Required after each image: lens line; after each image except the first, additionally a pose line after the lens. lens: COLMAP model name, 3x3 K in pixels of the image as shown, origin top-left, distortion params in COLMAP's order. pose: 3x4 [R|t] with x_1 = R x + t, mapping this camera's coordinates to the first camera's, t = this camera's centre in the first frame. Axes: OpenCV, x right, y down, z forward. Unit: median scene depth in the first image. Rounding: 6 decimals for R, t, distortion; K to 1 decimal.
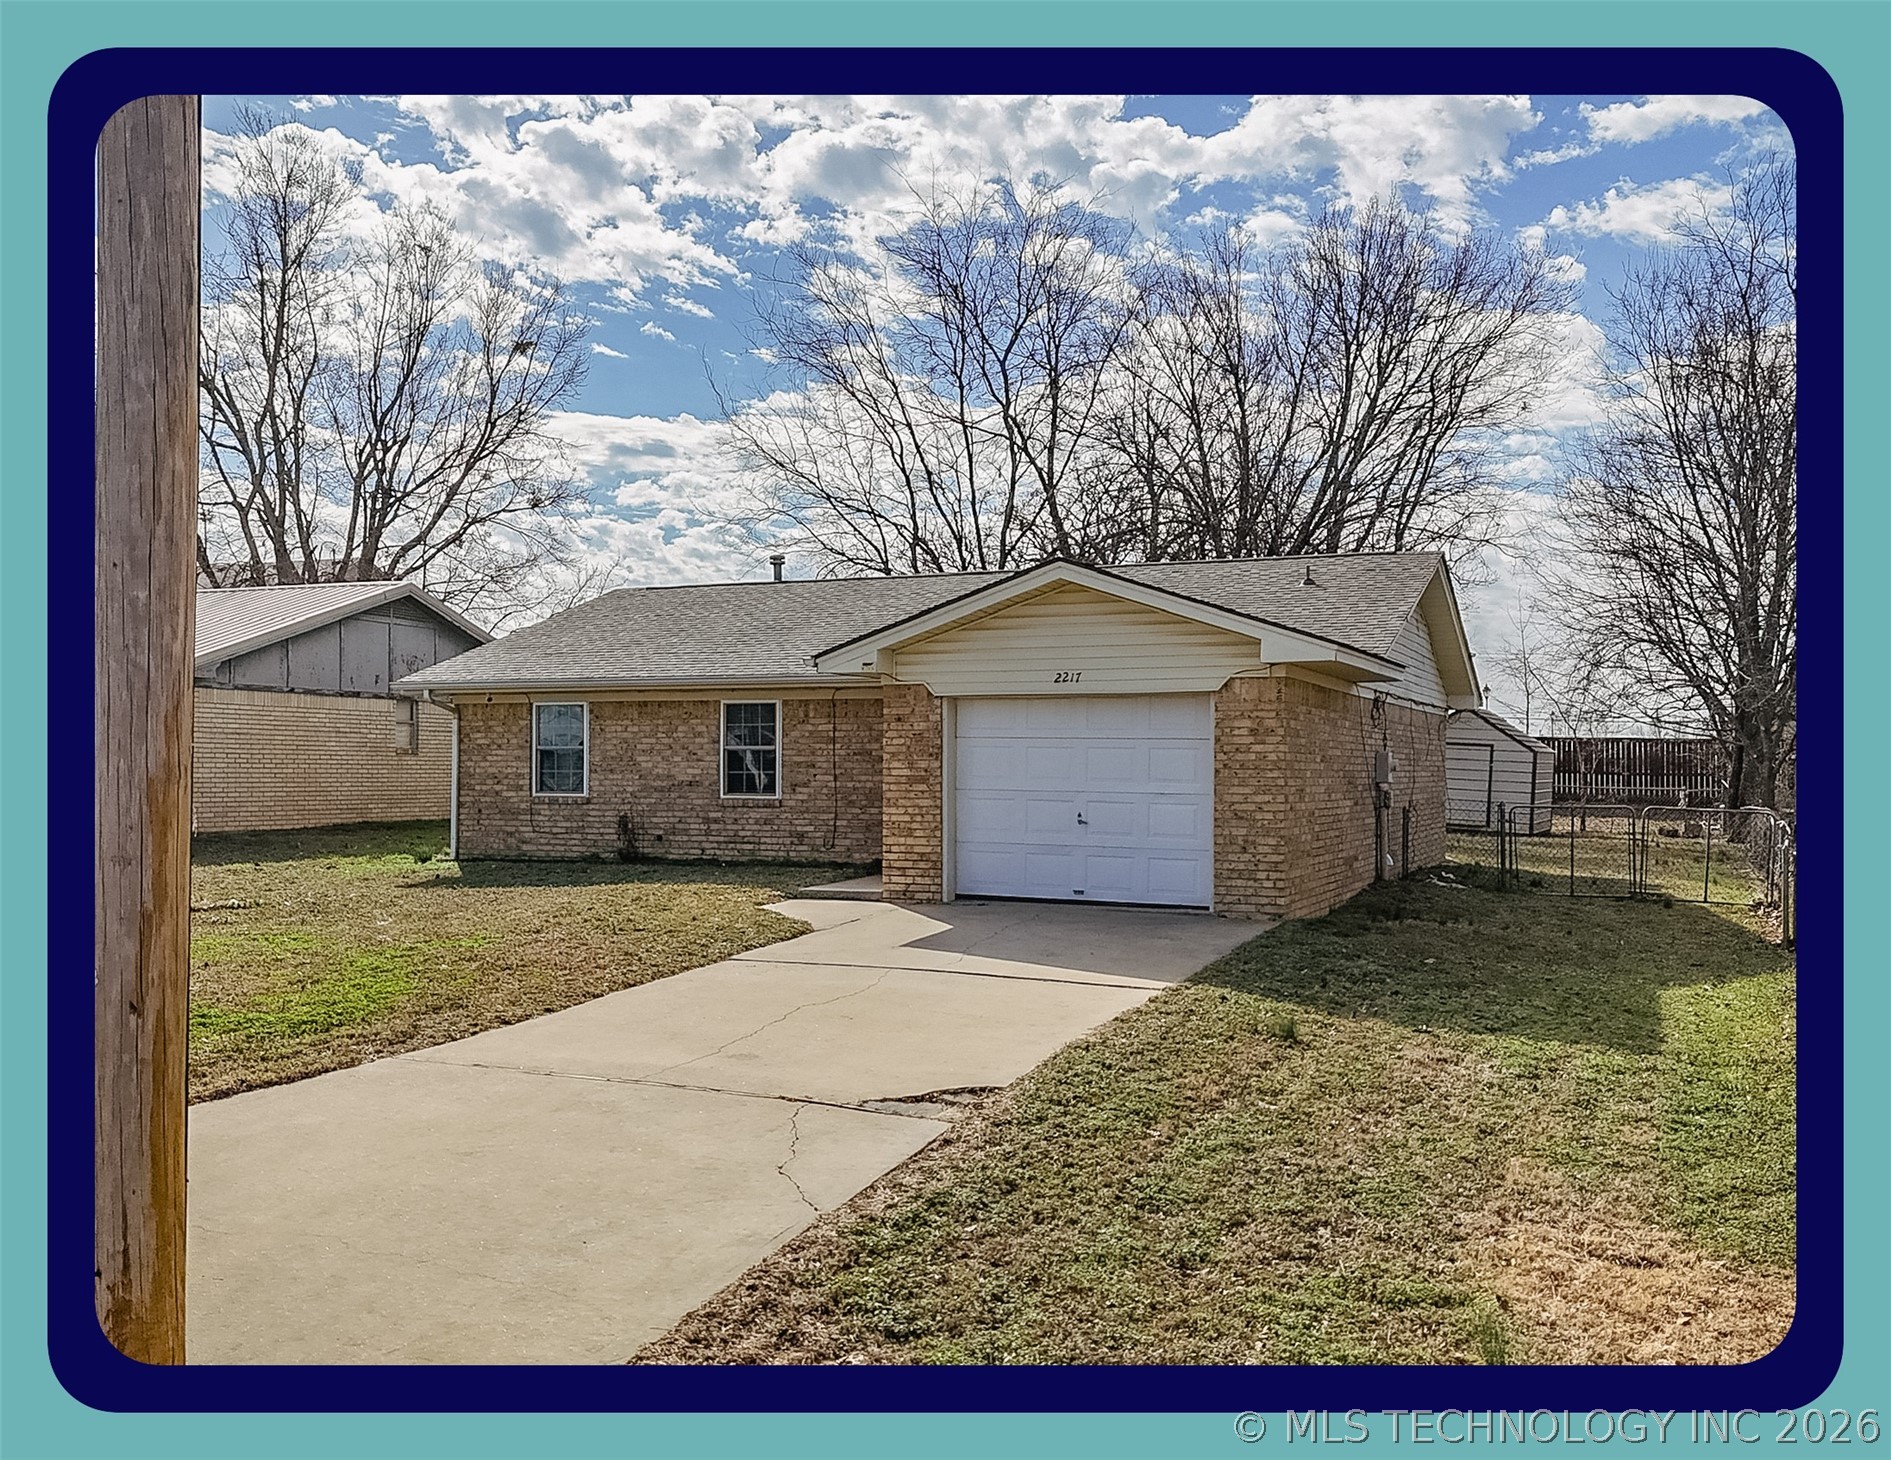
lens RADIAL K [[1753.2, 0, 946.8], [0, 1753.2, 760.3], [0, 0, 1]] dist [0.140393, 0.002482]
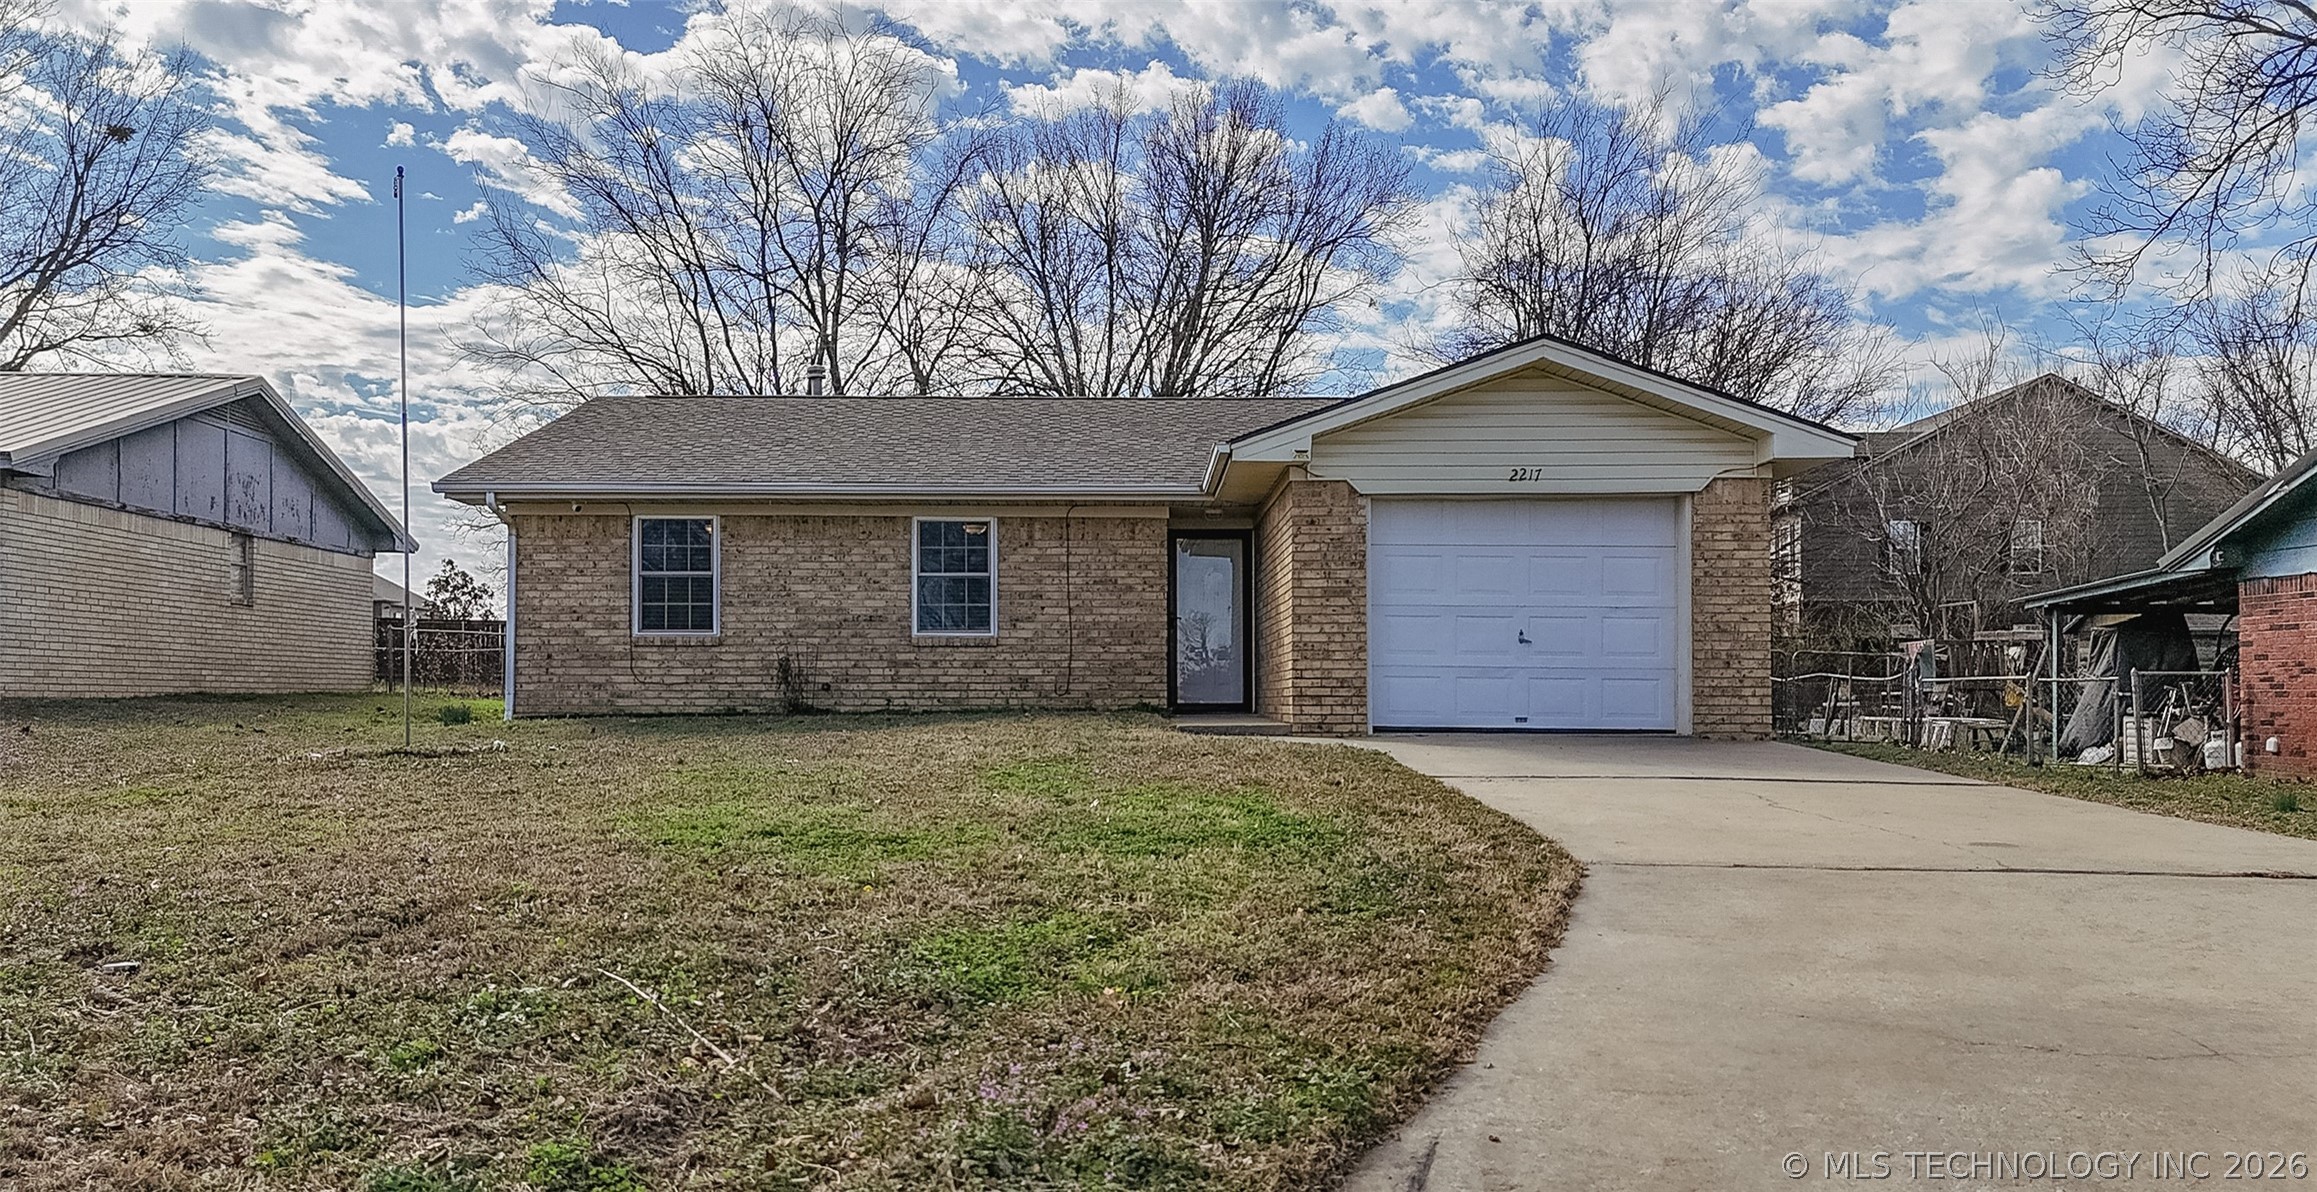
lens RADIAL K [[1731.0, 0, 1183.0], [0, 1731.0, 675.7], [0, 0, 1]] dist [0.086124, -0.067746]
pose [[0.910133, 0.000513, 0.414316, -0.358682], [0.003239, 0.999960, -0.008354, 0.048323], [-0.414304, 0.008945, 0.910095, 0.219952]]
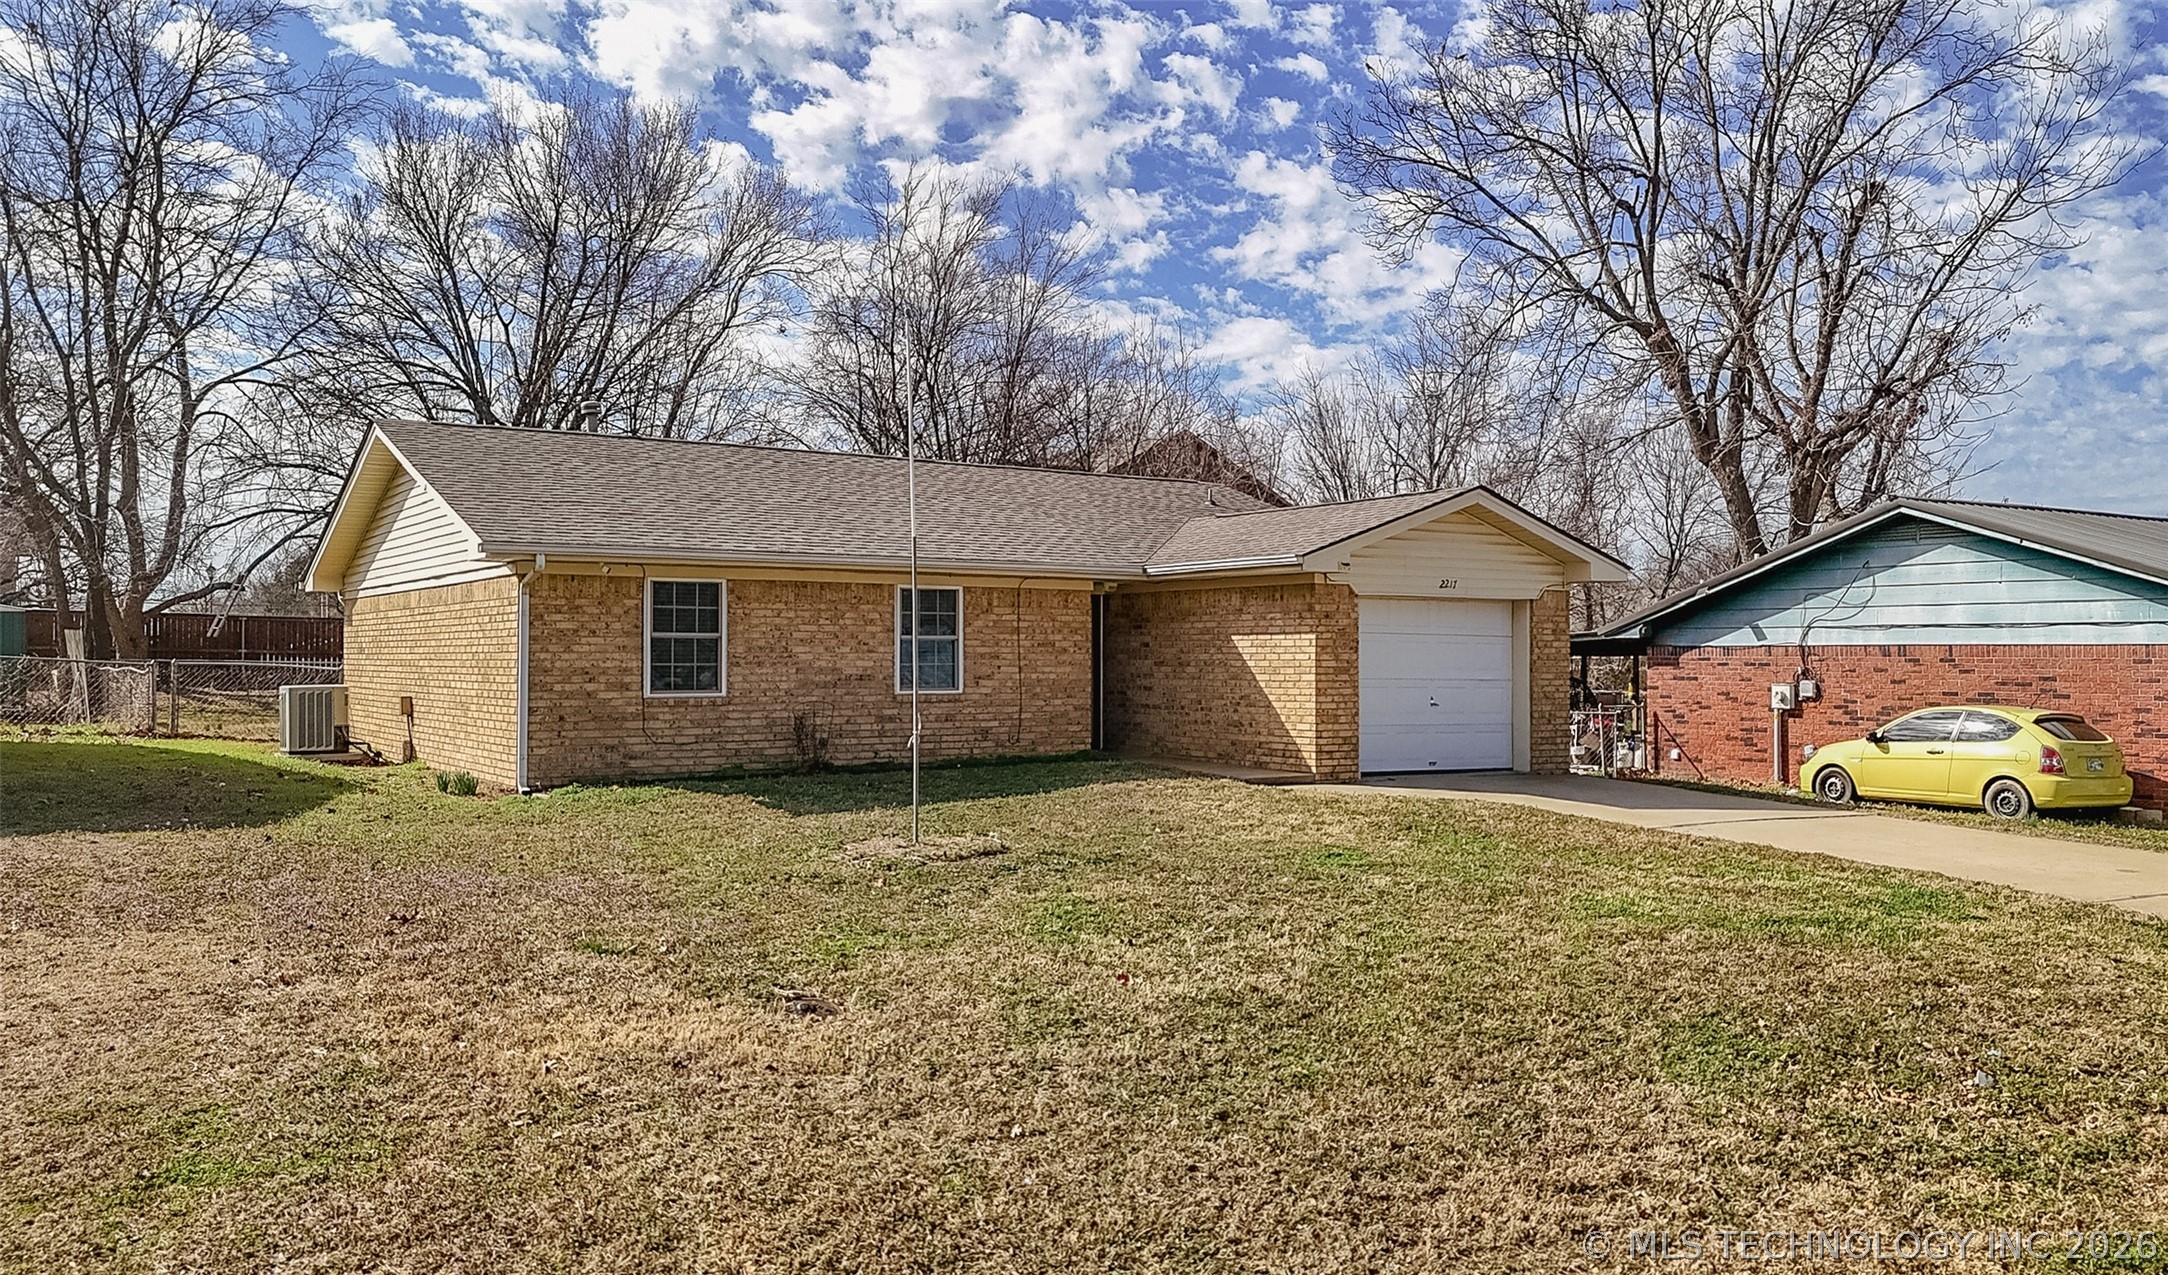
lens RADIAL K [[1667.9, 0, 1143.0], [0, 1667.9, 628.7], [0, 0, 1]] dist [0.118268, -0.189115]
pose [[0.532246, 0.011043, 0.846518, -0.805232], [-0.003553, 0.999935, -0.010810, -0.002876], [-0.846582, 0.002746, 0.532251, 0.453014]]
